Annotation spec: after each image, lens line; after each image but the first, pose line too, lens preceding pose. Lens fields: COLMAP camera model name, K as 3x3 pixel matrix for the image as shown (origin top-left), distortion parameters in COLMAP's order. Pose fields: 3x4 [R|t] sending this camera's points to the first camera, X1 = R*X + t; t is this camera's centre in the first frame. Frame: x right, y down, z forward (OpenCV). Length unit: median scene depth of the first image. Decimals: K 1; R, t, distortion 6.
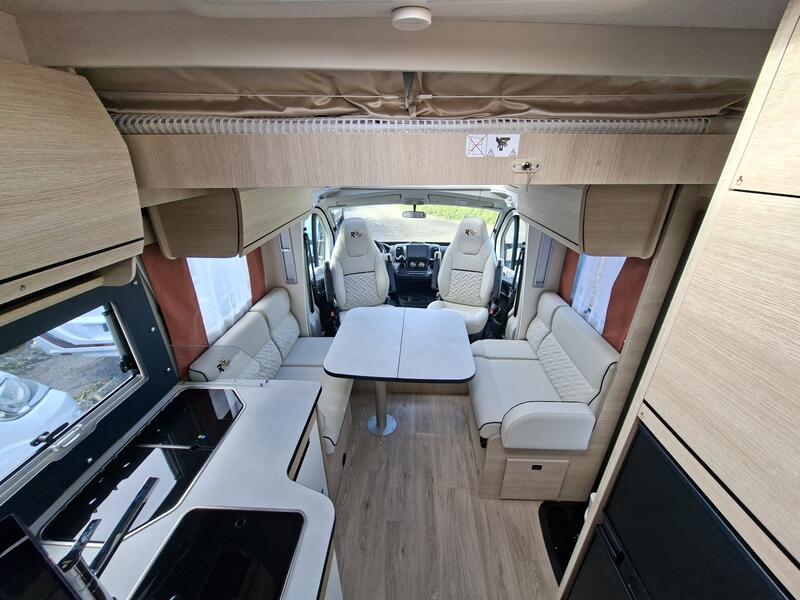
lens RADIAL K [[312.5, 0, 404.7], [0, 312.5, 298.1], [0, 0, 1]] dist [-0.008805, 0.000073]
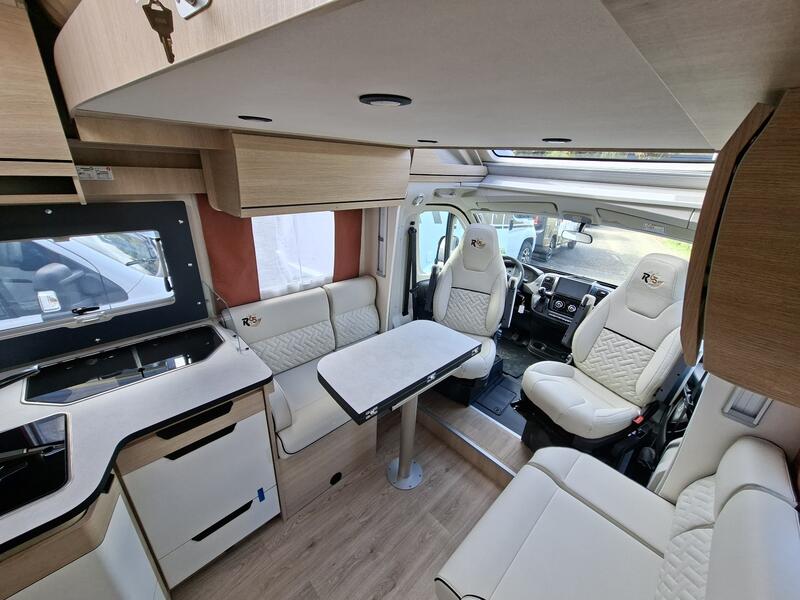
lens RADIAL K [[312.5, 0, 404.7], [0, 312.5, 298.1], [0, 0, 1]] dist [-0.008805, 0.000073]
pose [[0.729501, 0.301488, -0.613949, 0.249715], [-0.334605, 0.940176, 0.064105, -0.058427], [0.596547, 0.158665, 0.786739, 0.267926]]
